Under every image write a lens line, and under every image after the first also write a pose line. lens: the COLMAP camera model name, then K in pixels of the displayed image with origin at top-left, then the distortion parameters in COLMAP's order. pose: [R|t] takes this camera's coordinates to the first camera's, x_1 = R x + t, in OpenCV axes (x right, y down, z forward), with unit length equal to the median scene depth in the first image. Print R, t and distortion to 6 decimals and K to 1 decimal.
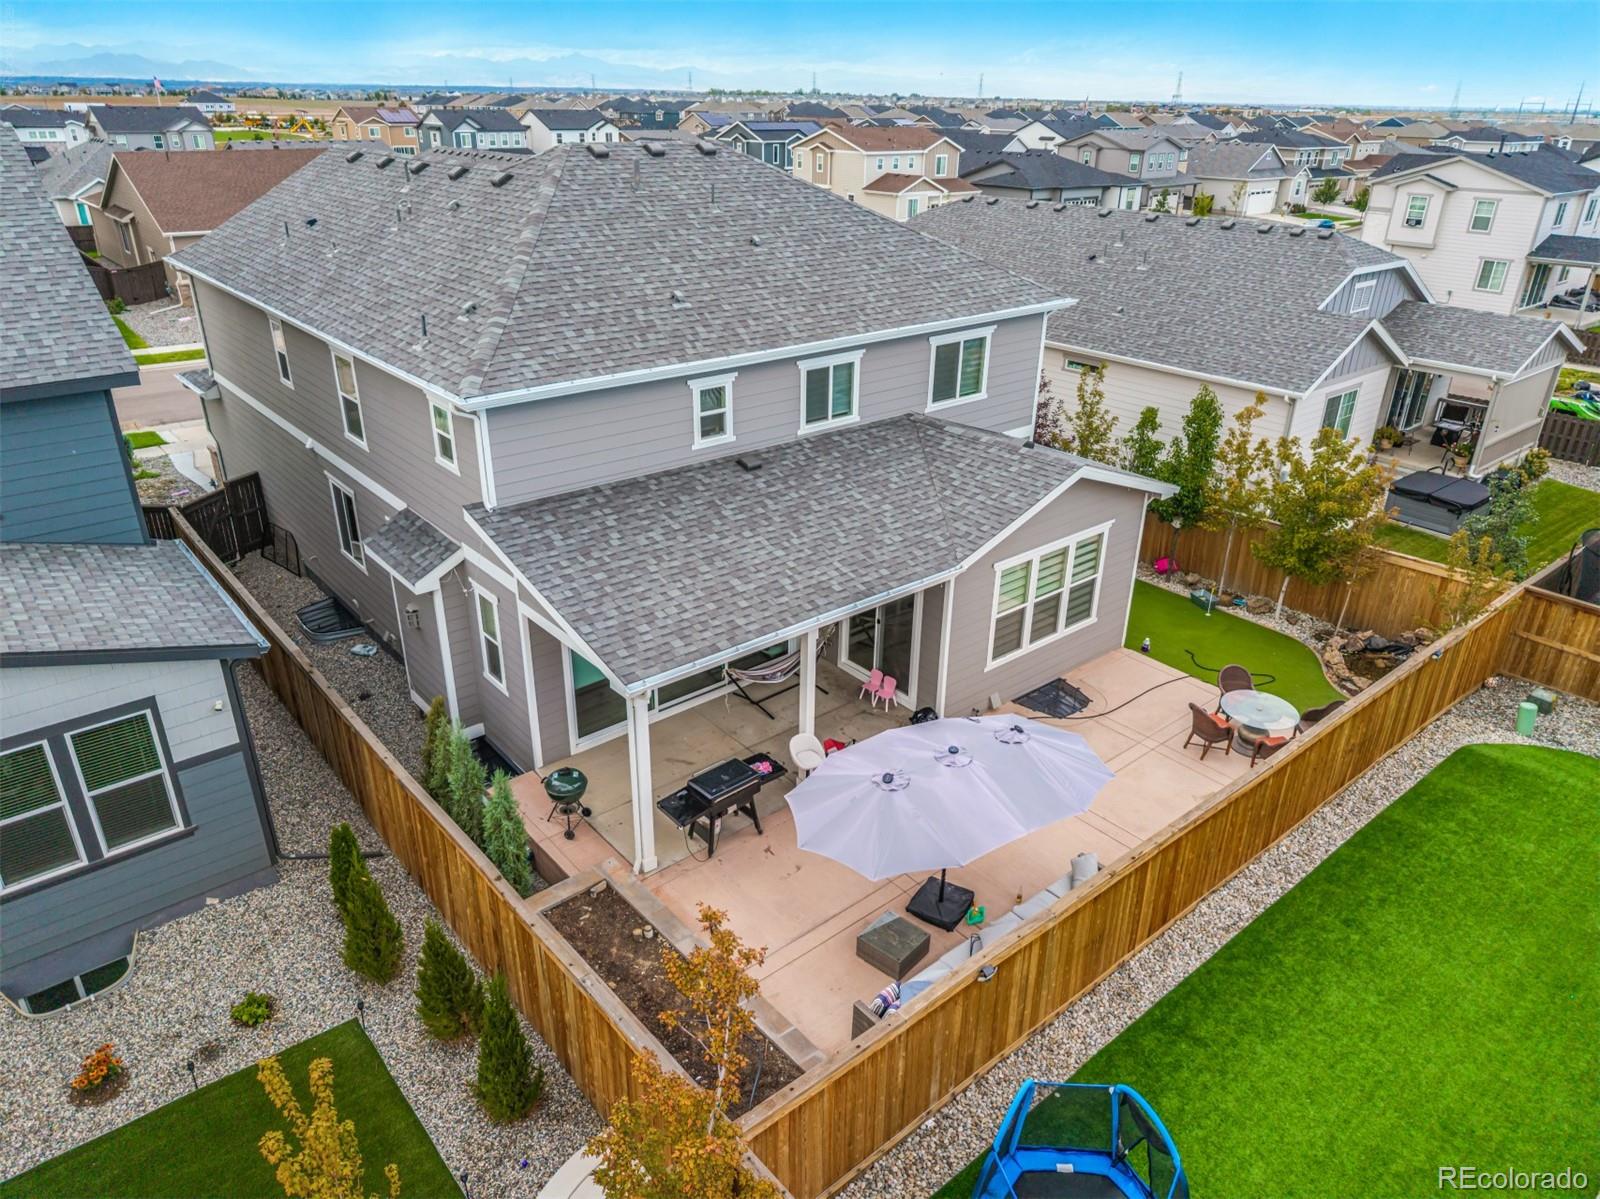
lens RADIAL K [[1058.3, 0, 800.0], [0, 1058.3, 599.5], [0, 0, 1]] dist [0.121694, -0.002417]
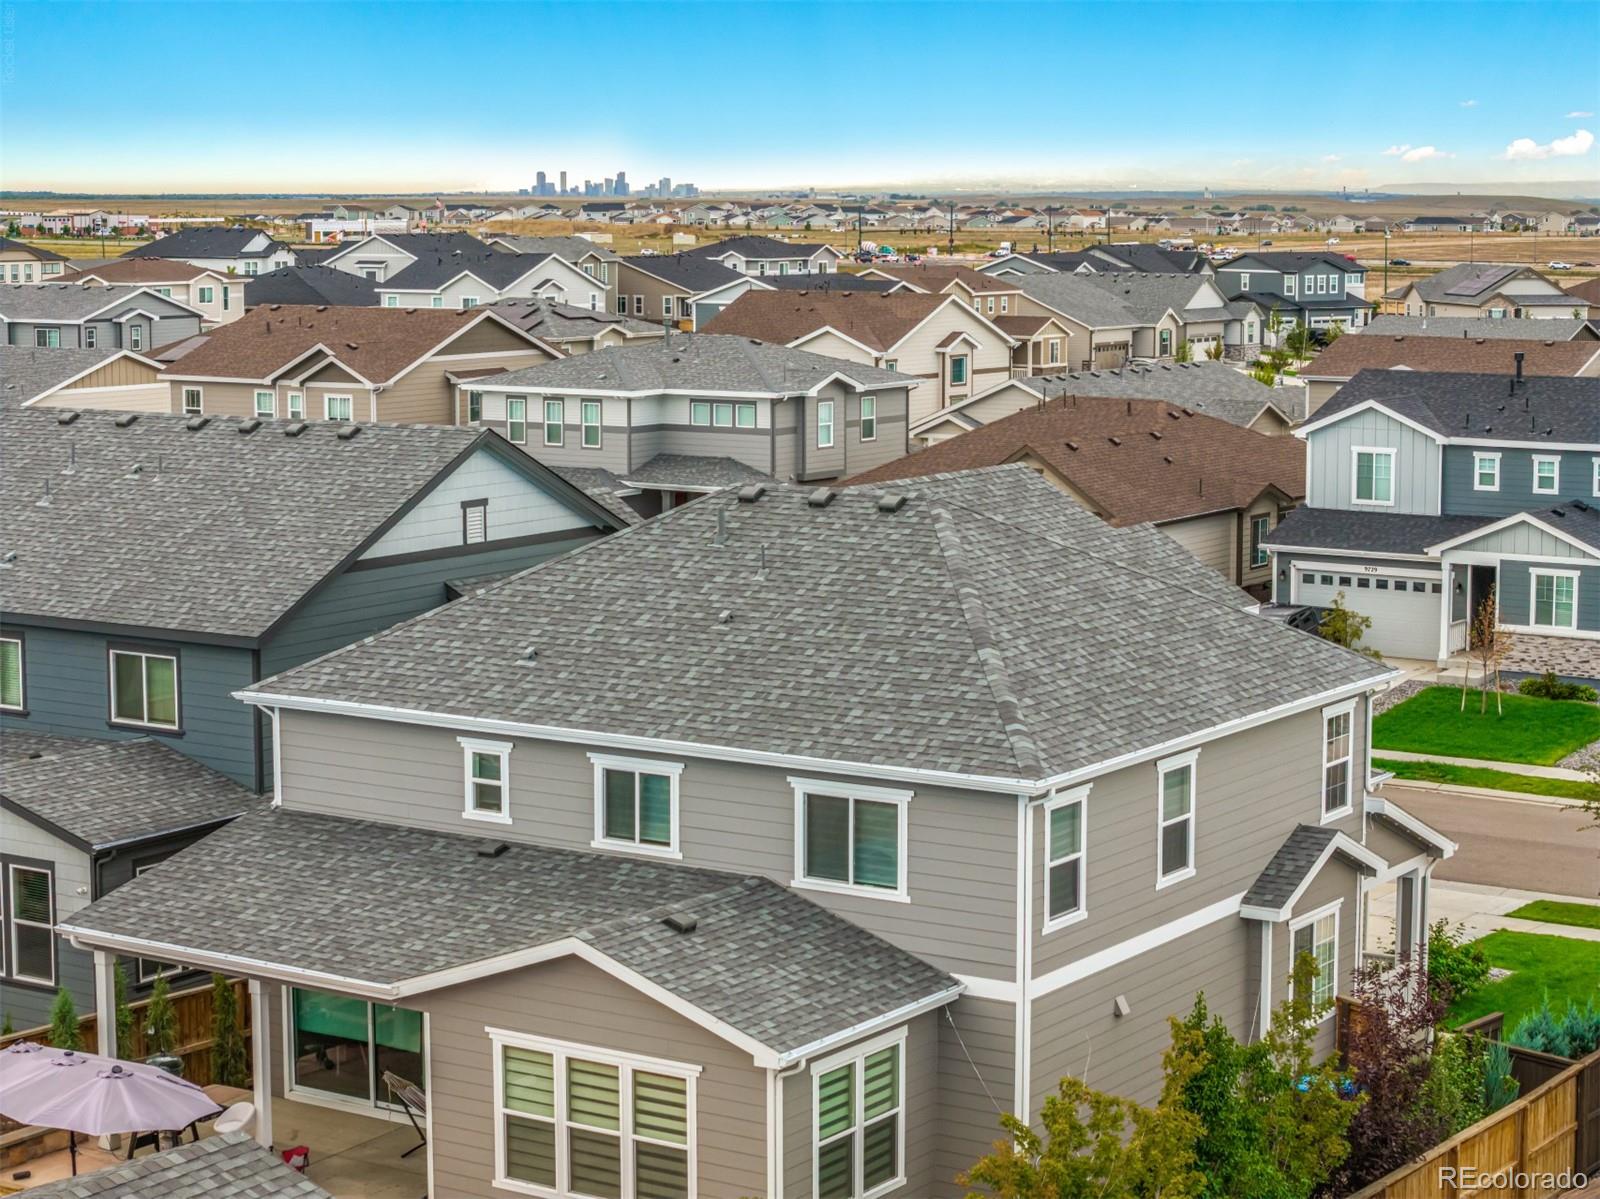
lens RADIAL K [[3187.3, 0, 800.0], [0, 3187.3, 599.5], [0, 0, 1]] dist [-0.143639, -0.021298]
pose [[0.283614, 0.105743, -0.953090, 2.215727], [-0.407860, 0.912823, -0.020093, -0.333689], [0.867878, 0.394426, 0.302018, 0.366297]]
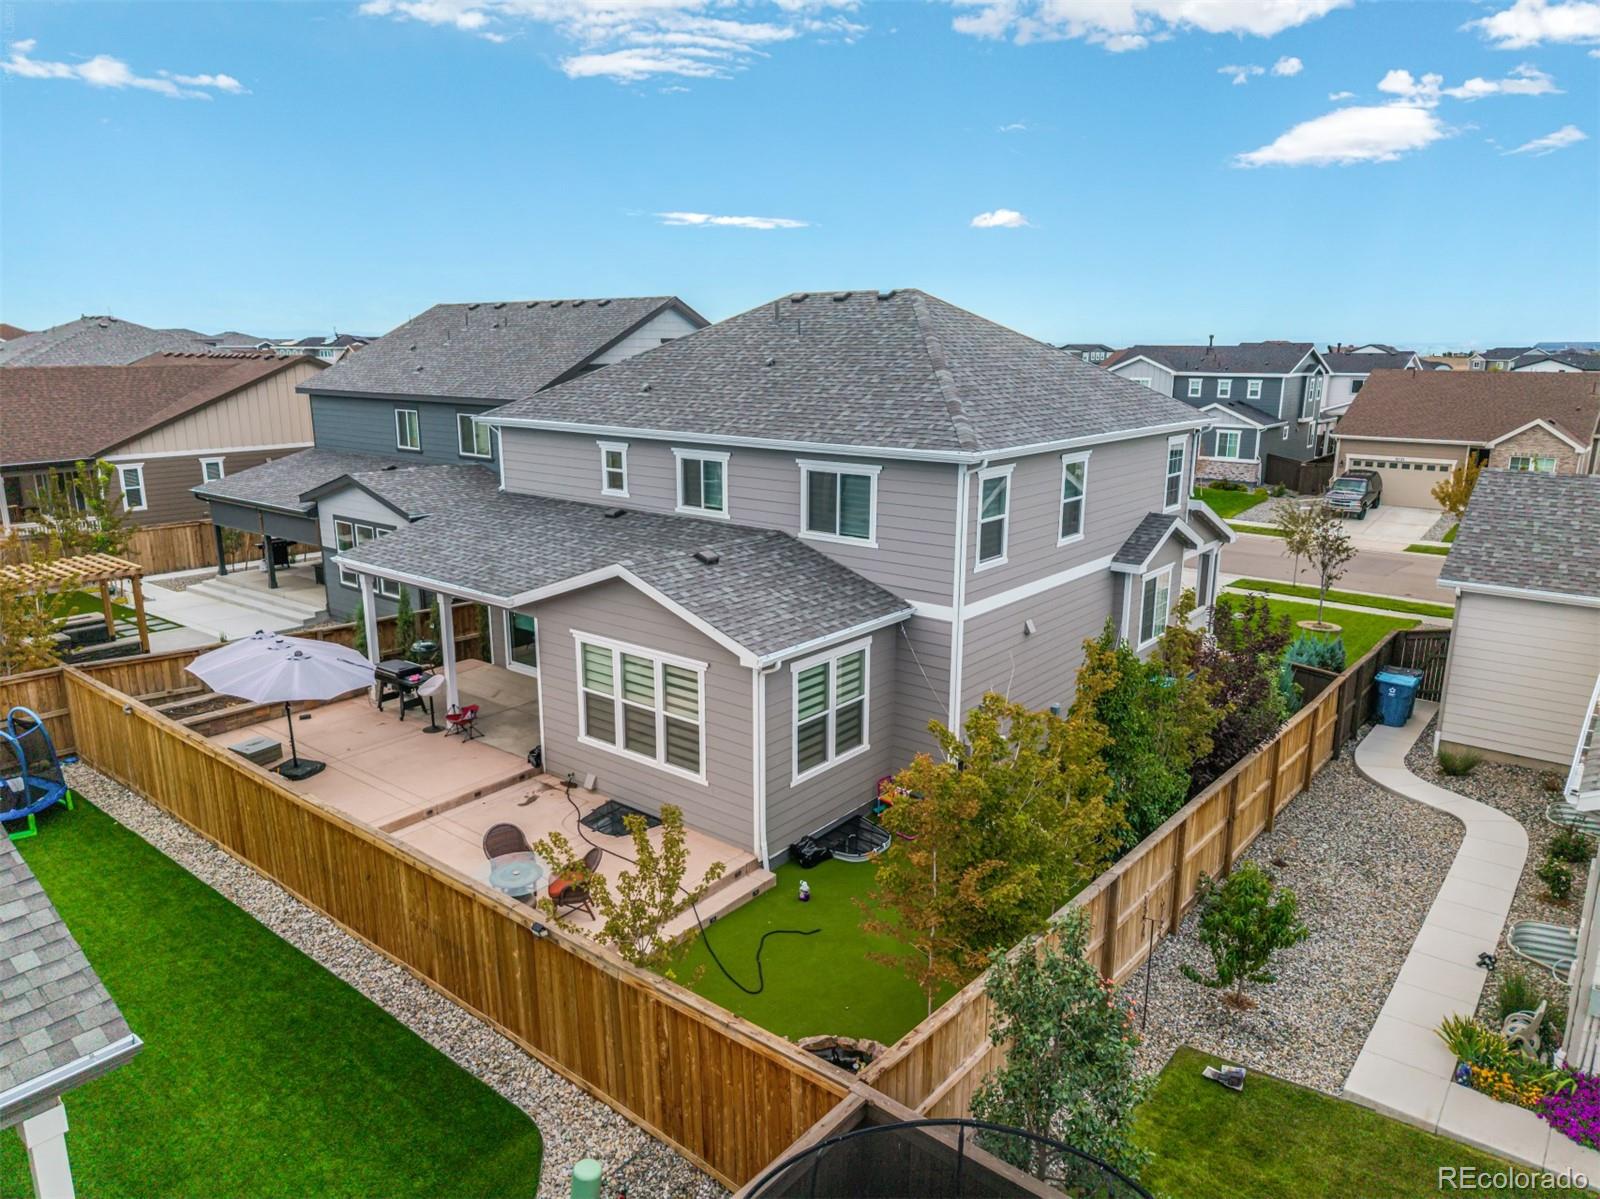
lens RADIAL K [[1058.3, 0, 800.0], [0, 1058.3, 599.5], [0, 0, 1]] dist [0.121694, -0.002417]
pose [[0.191331, 0.213894, -0.957936, 1.157517], [-0.423062, 0.898625, 0.116151, -0.261339], [0.885670, 0.383043, 0.262425, 0.854121]]
